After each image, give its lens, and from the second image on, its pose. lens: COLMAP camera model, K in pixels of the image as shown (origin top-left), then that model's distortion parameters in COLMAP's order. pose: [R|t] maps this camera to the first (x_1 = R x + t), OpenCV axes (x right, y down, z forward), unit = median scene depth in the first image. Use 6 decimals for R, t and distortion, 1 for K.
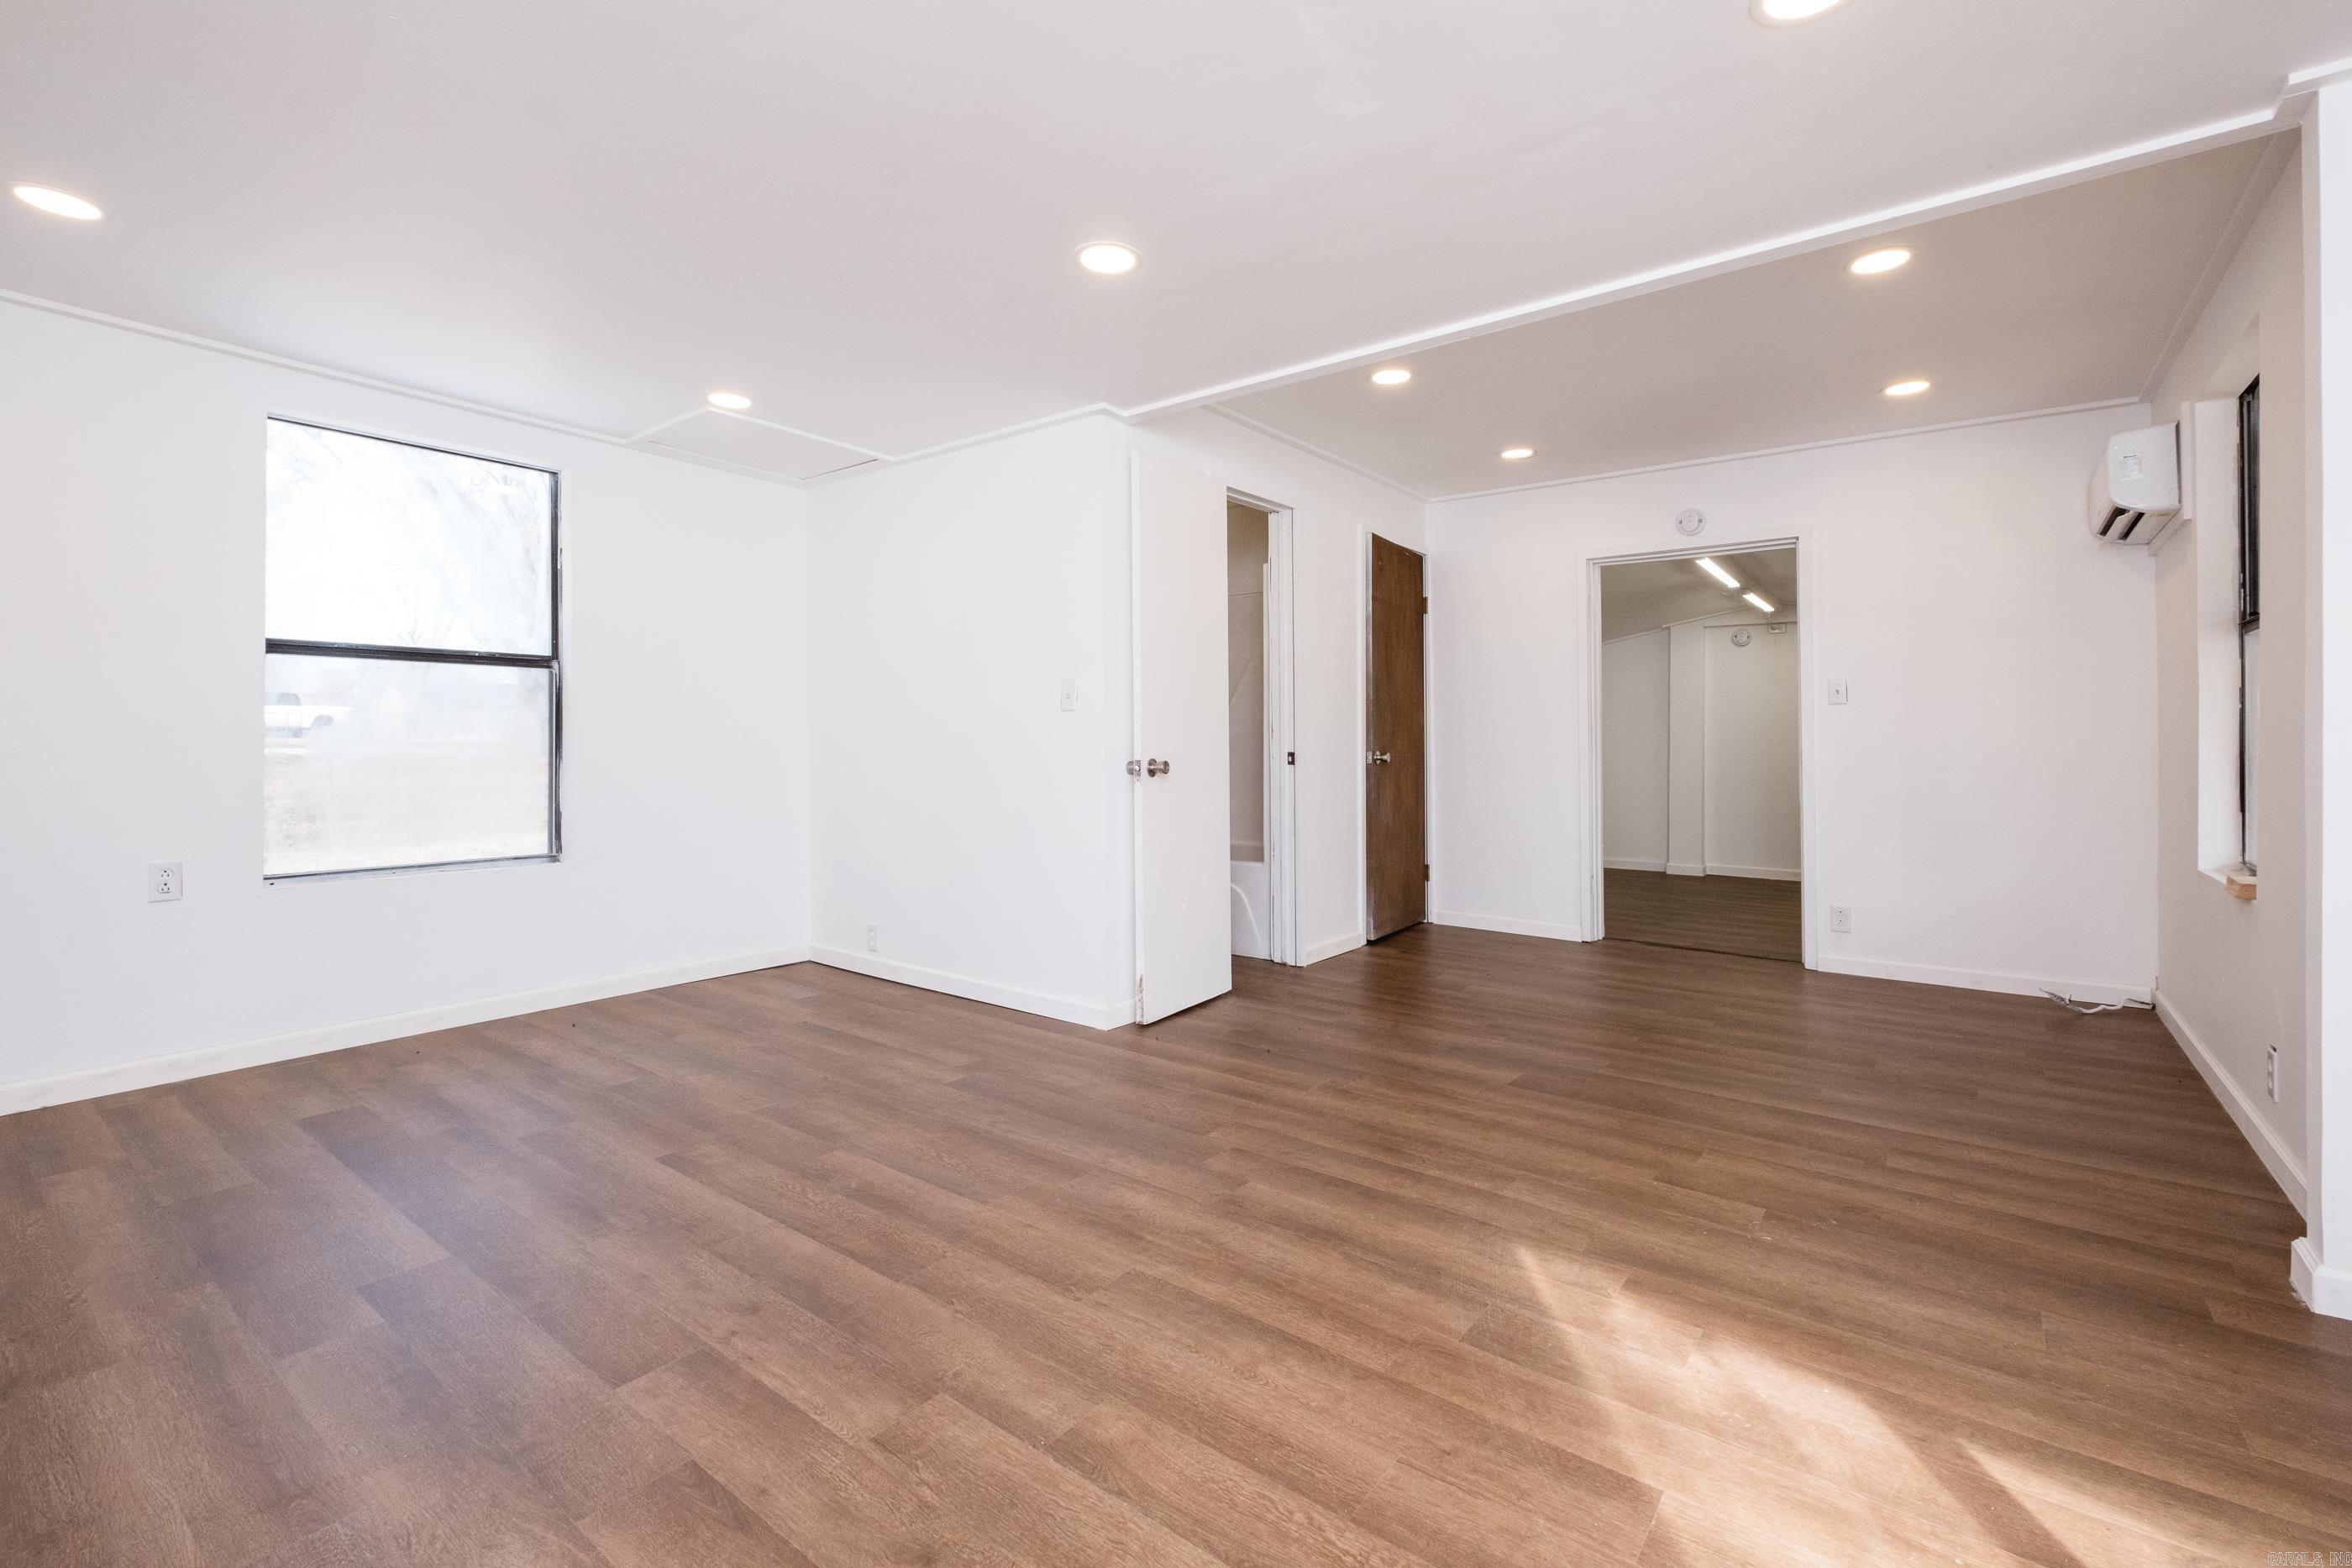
lens RADIAL K [[1025.0, 0, 1173.3], [0, 1025.0, 739.9], [0, 0, 1]] dist [0.008227, -0.006193]
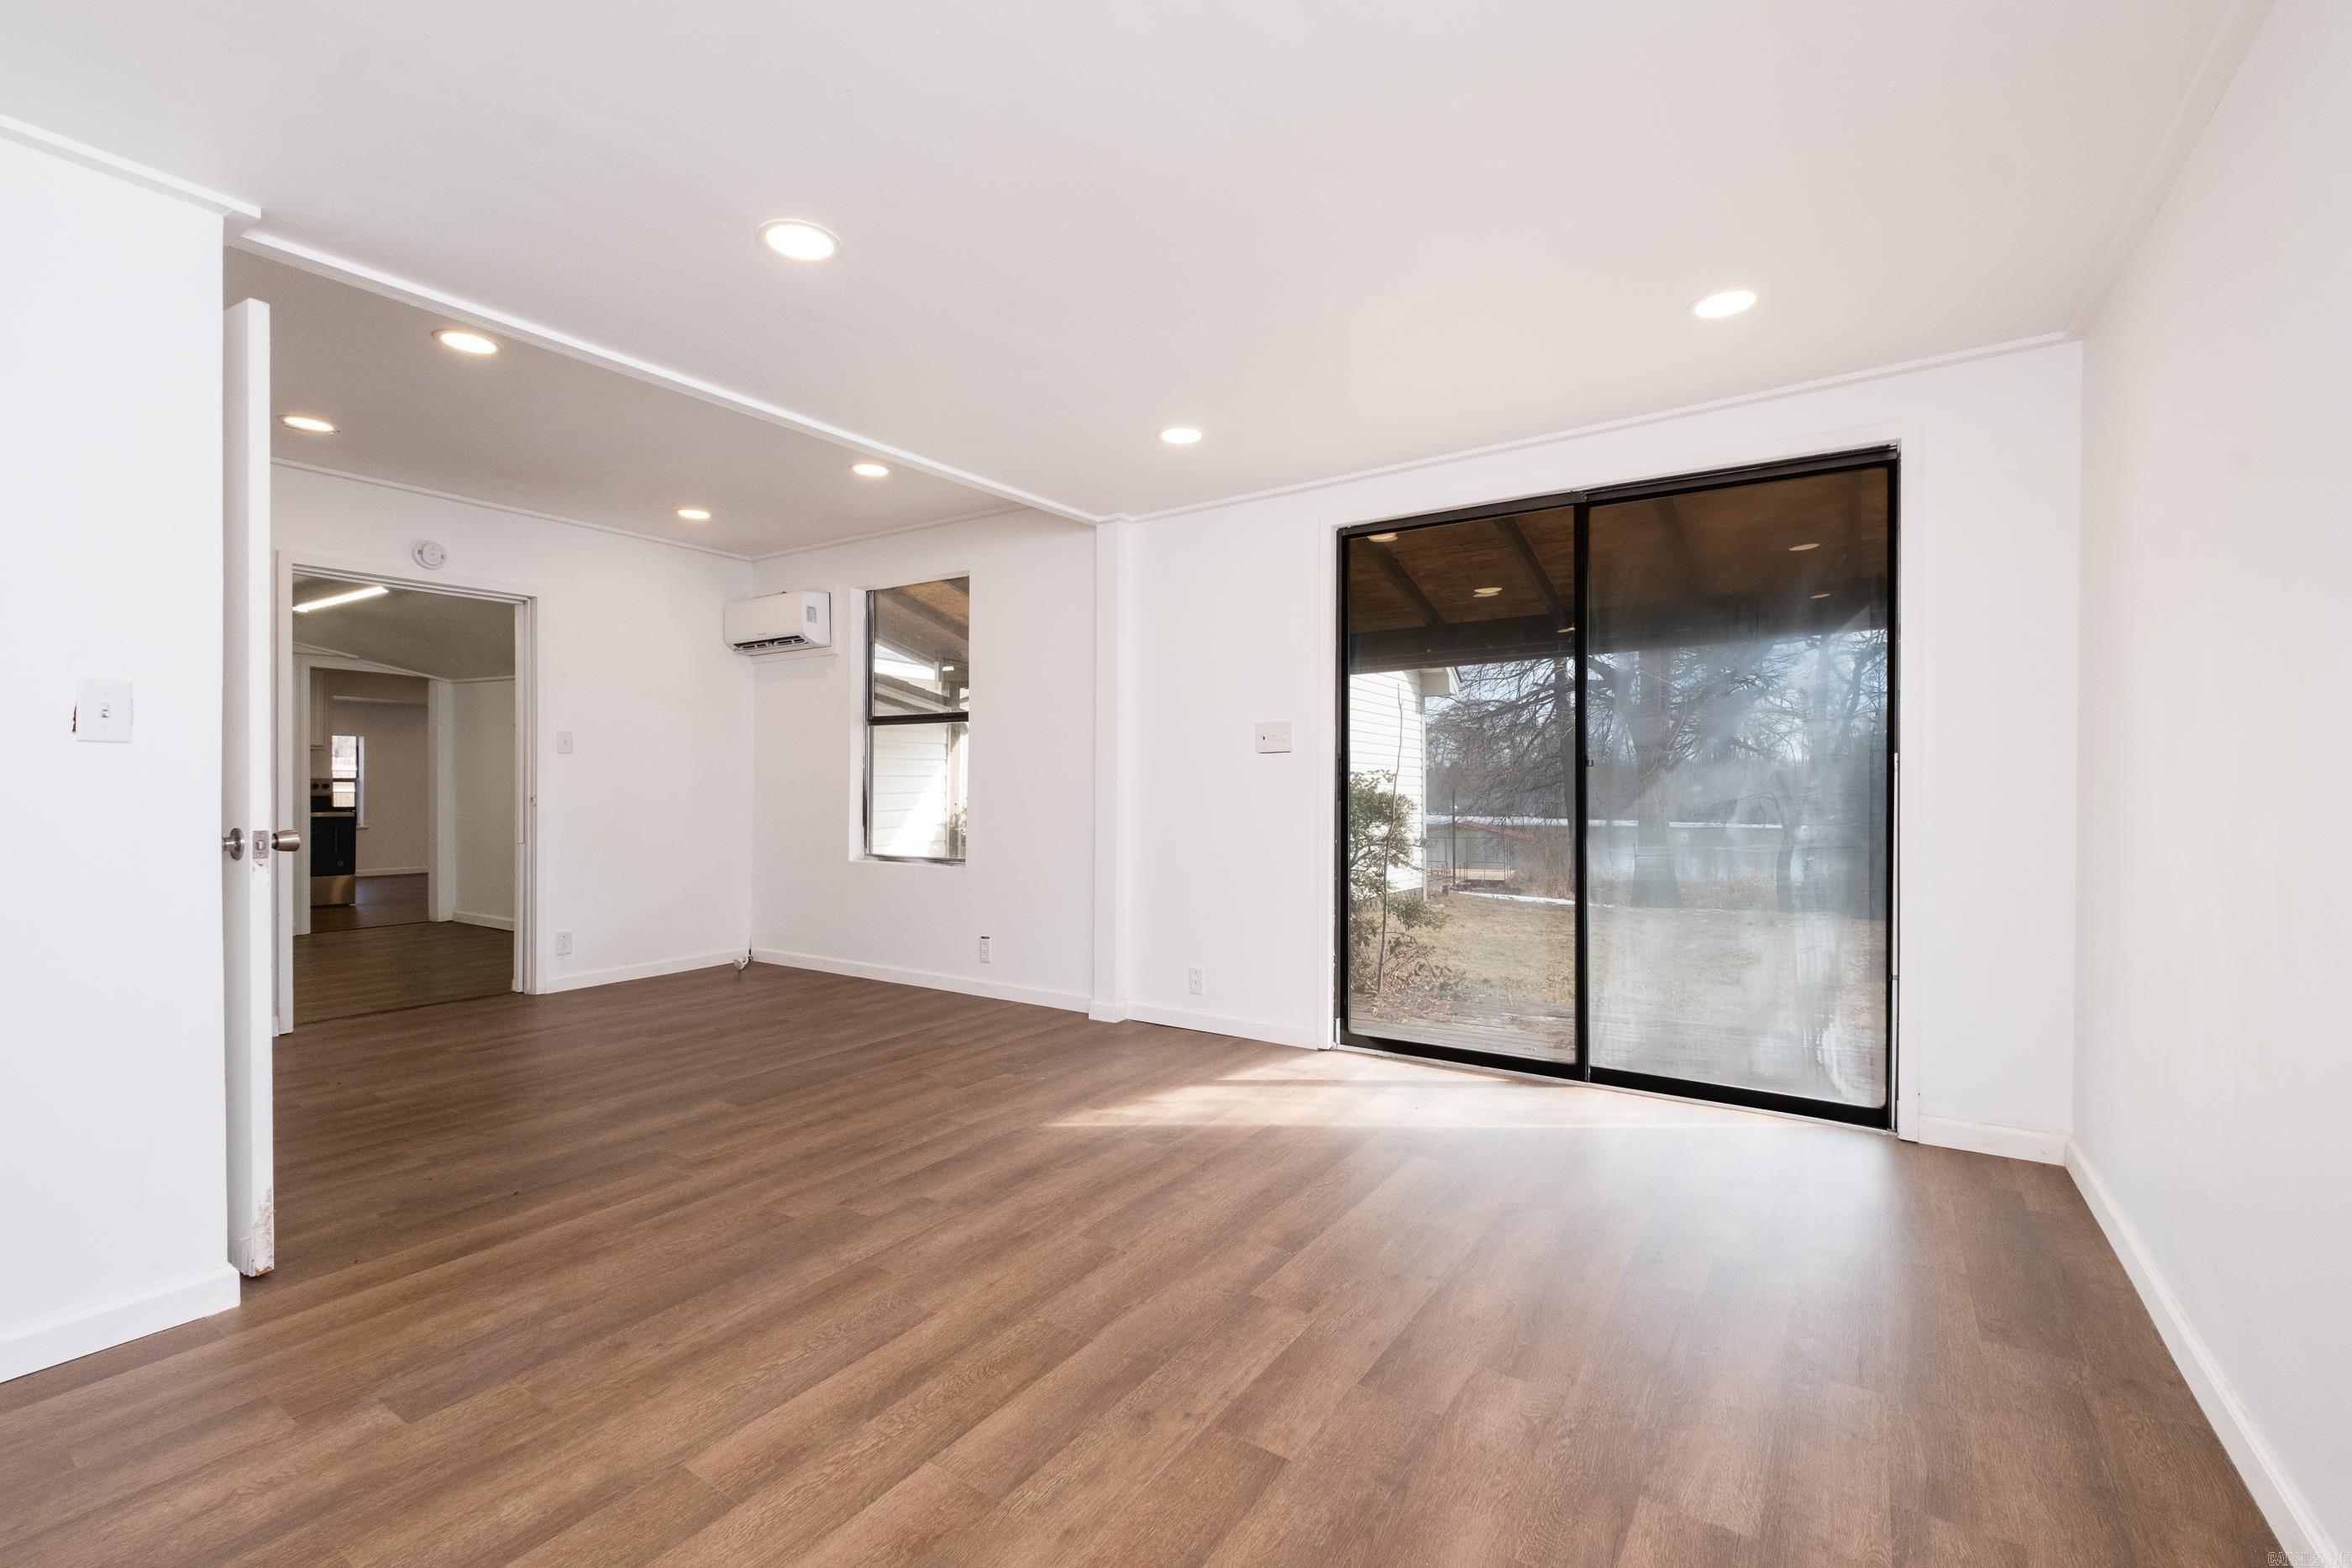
lens RADIAL K [[1025.0, 0, 1178.9], [0, 1025.0, 775.8], [0, 0, 1]] dist [0.008227, -0.006193]
pose [[-0.071219, 0.000889, 0.997460, -1.136866], [-0.002922, 0.999995, -0.001100, -0.022267], [-0.997456, -0.002993, -0.071216, 0.877894]]
